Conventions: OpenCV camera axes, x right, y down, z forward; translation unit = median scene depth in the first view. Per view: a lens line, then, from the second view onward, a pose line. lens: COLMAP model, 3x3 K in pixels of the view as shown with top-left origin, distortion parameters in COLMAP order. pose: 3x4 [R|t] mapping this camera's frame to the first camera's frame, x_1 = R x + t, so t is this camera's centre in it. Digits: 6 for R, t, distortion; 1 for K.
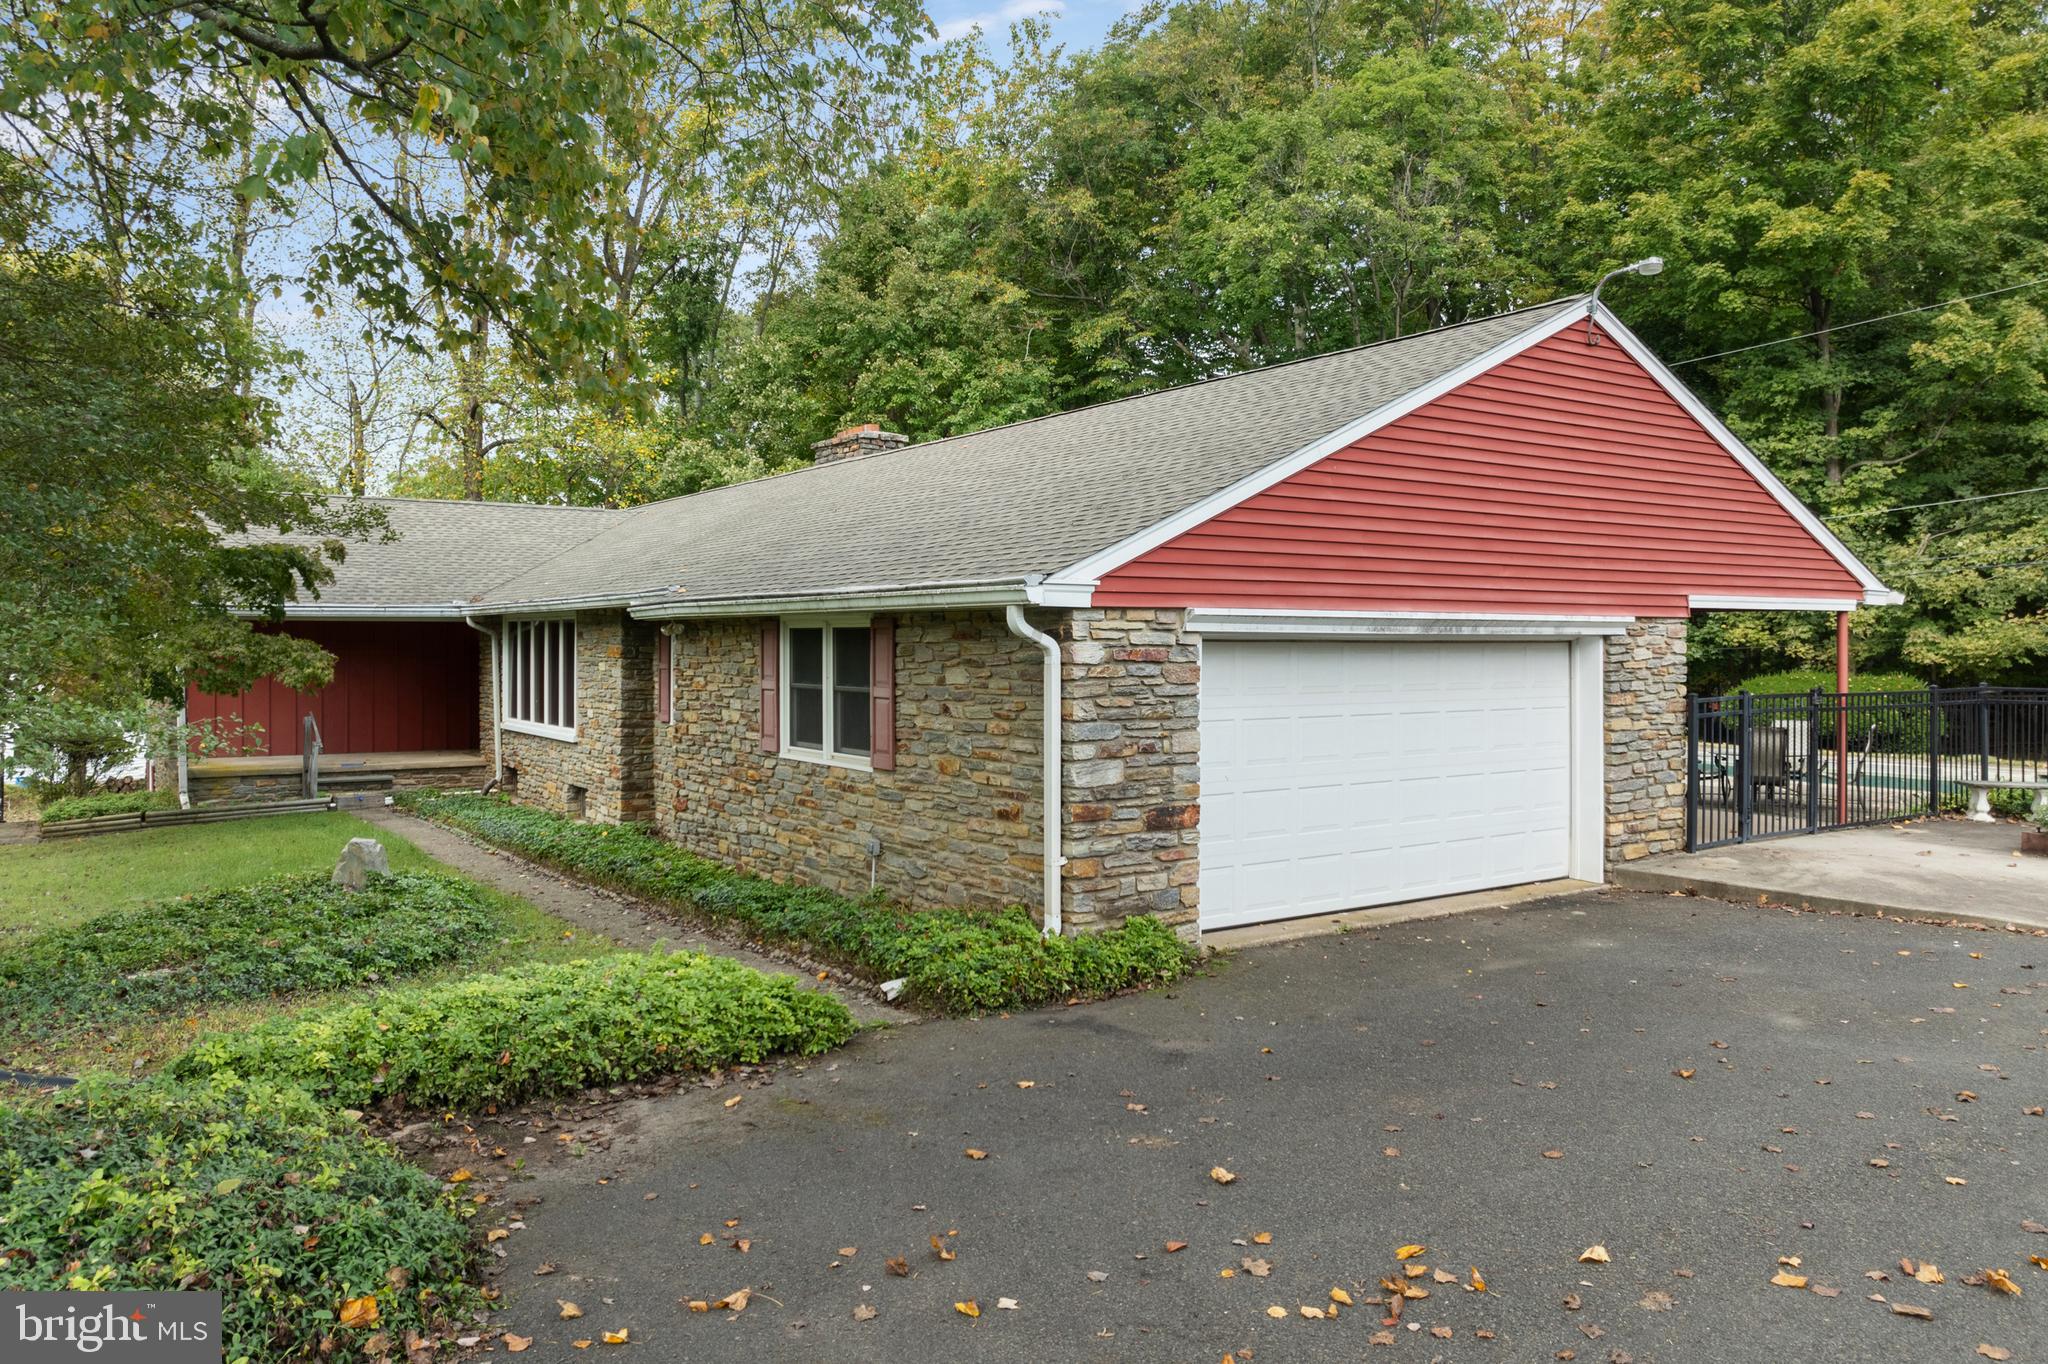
lens RADIAL K [[1457.9, 0, 1029.3], [0, 1457.9, 645.5], [0, 0, 1]] dist [-0.030189, -0.004296]
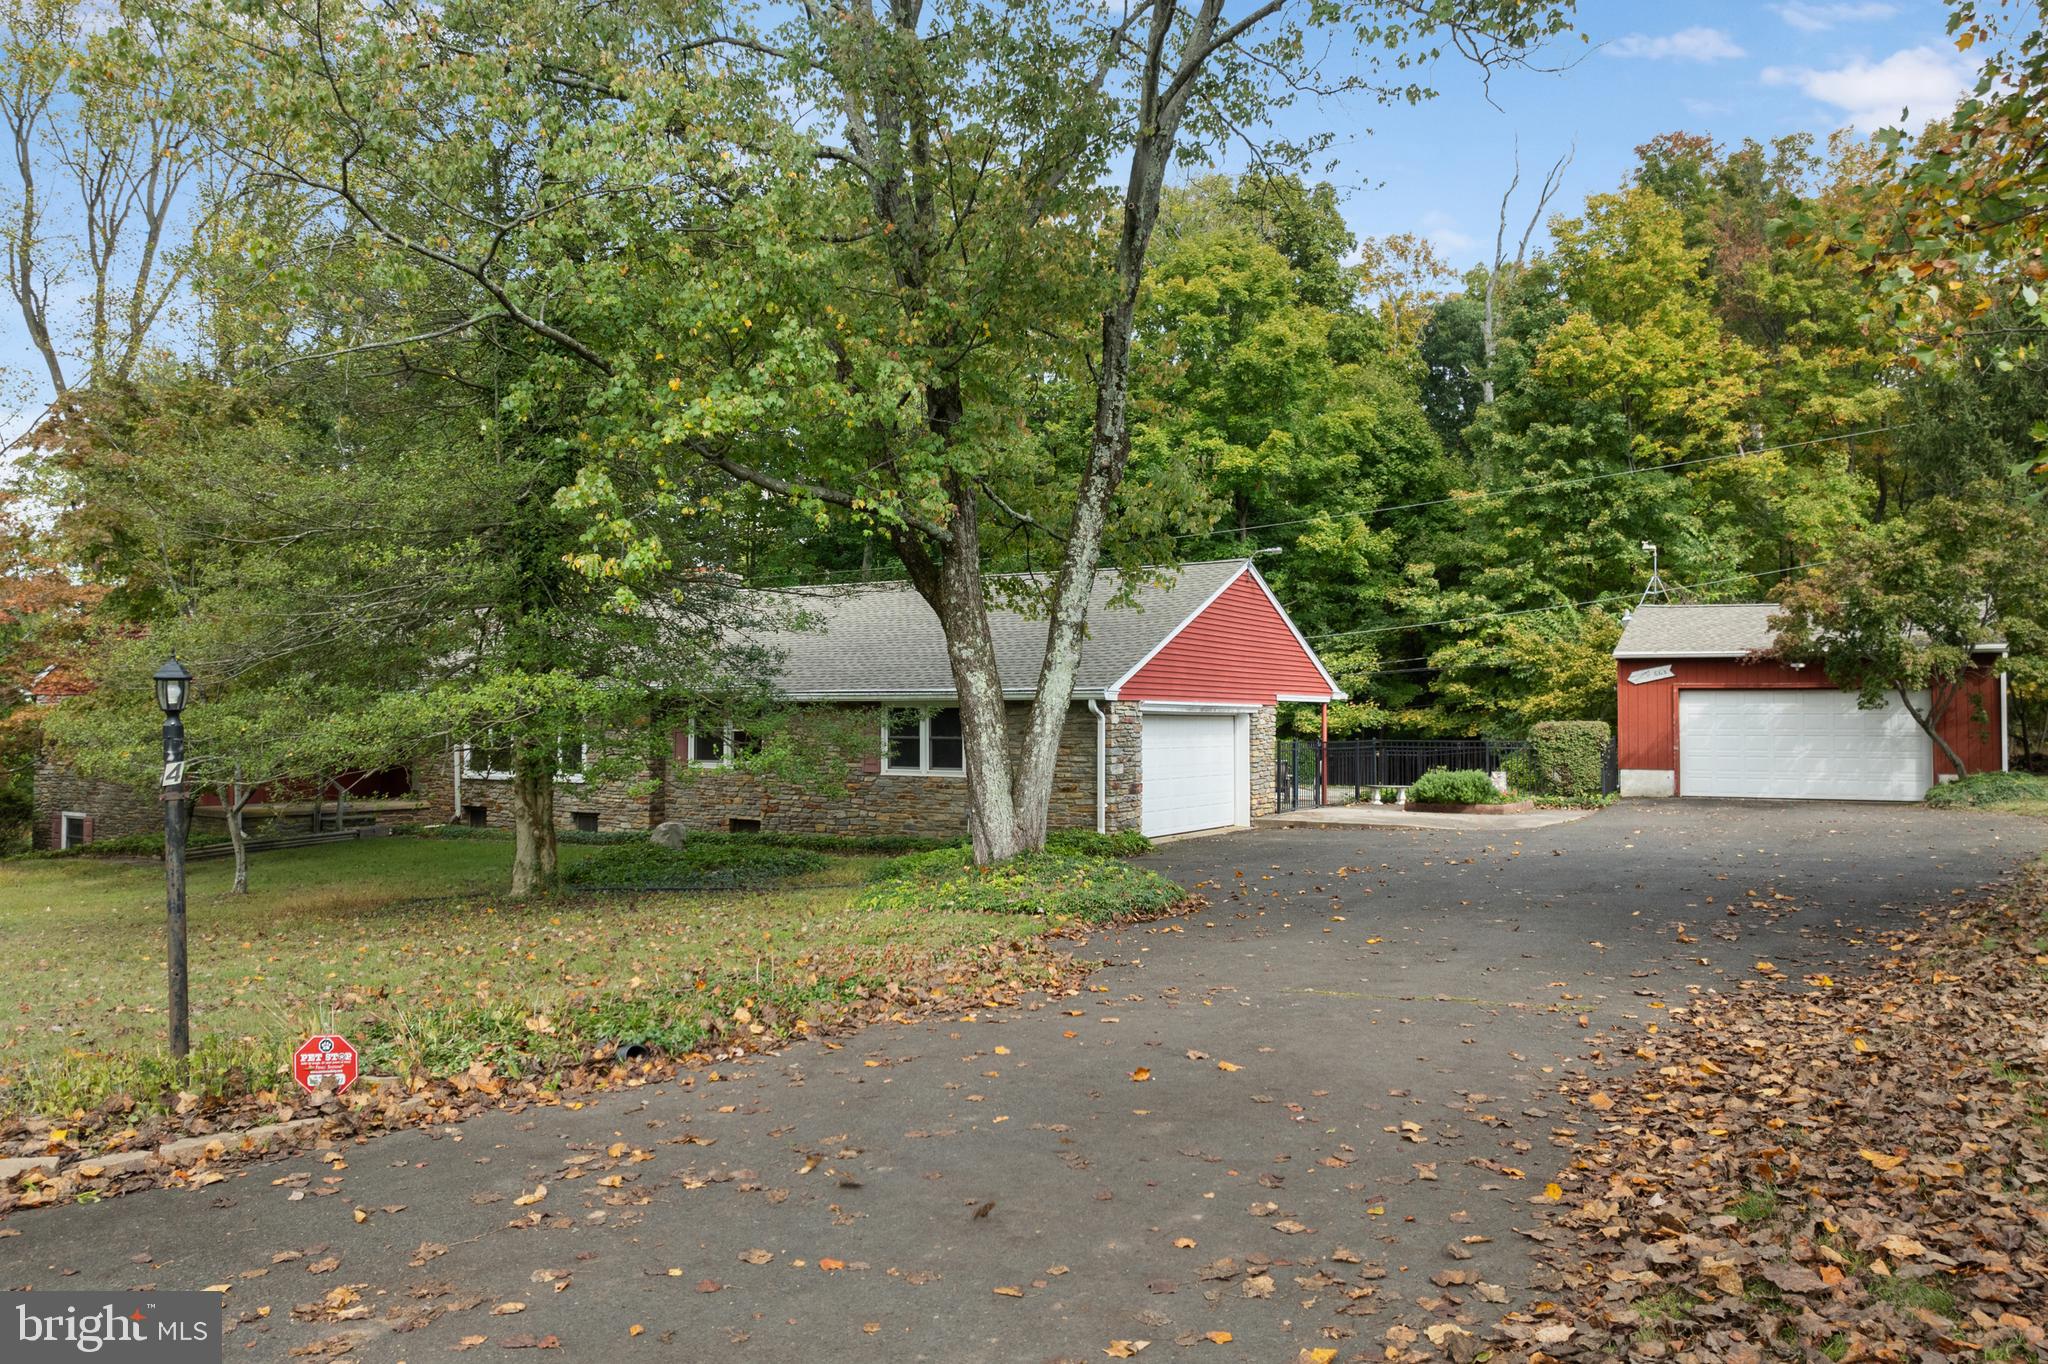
lens RADIAL K [[1440.8, 0, 1033.2], [0, 1440.8, 687.7], [0, 0, 1]] dist [-0.002882, -0.069105]
pose [[0.907421, 0.012522, 0.420035, -0.812864], [-0.002077, 0.999677, -0.025317, 0.010253], [-0.420217, 0.022100, 0.907155, -0.833041]]
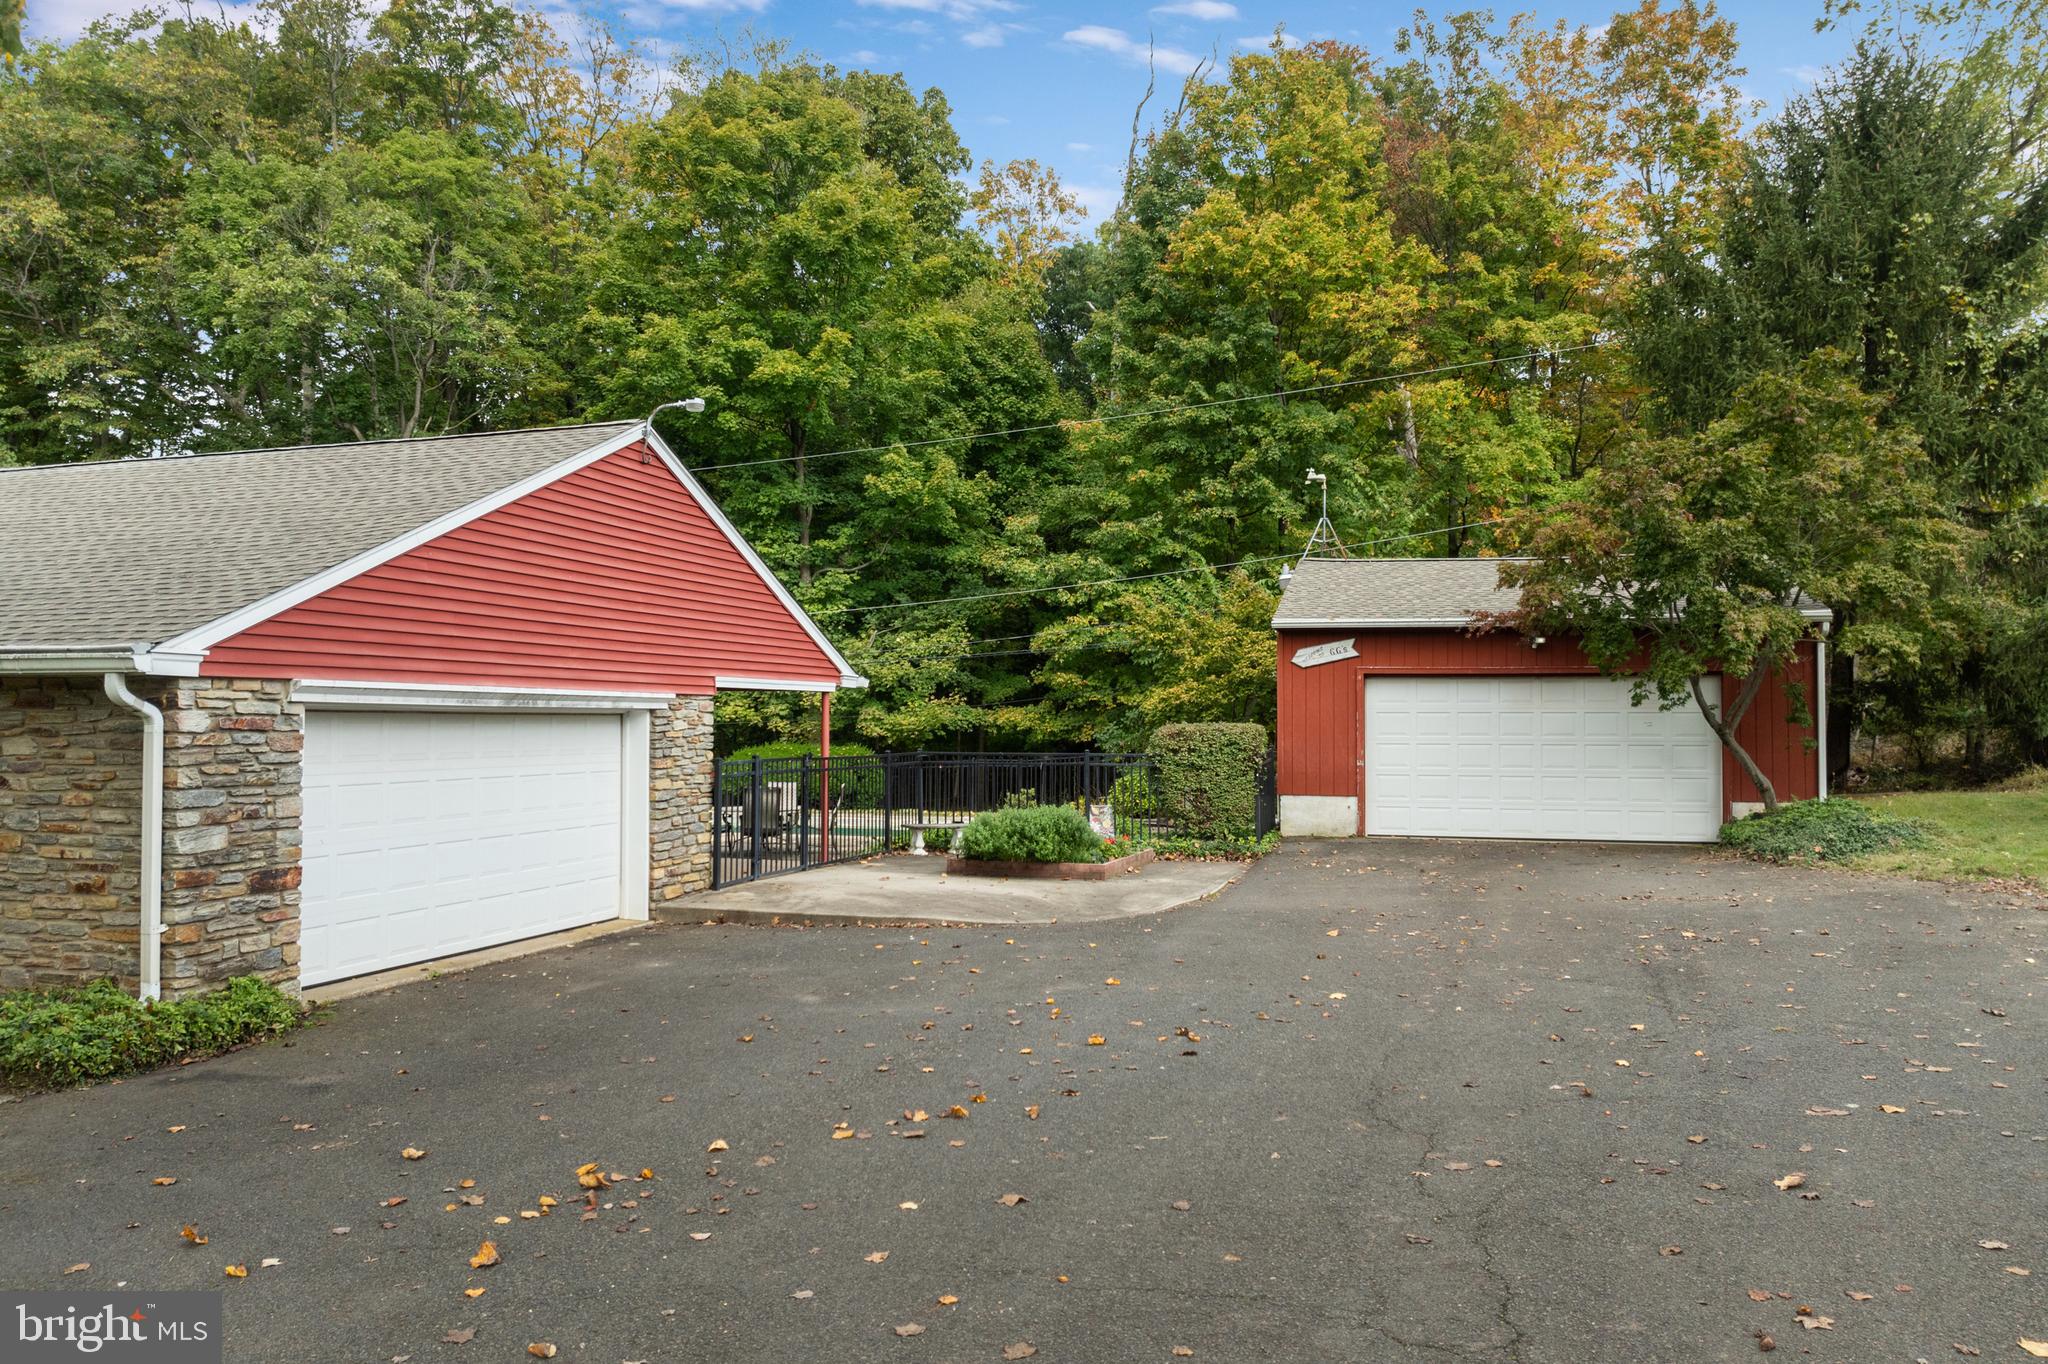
lens RADIAL K [[1440.8, 0, 1033.2], [0, 1440.8, 687.7], [0, 0, 1]] dist [-0.002882, -0.069105]
pose [[0.780983, 0.017113, 0.624318, -0.091318], [-0.002124, 0.999692, -0.024745, 0.003701], [-0.624549, 0.017999, 0.780778, -0.107366]]
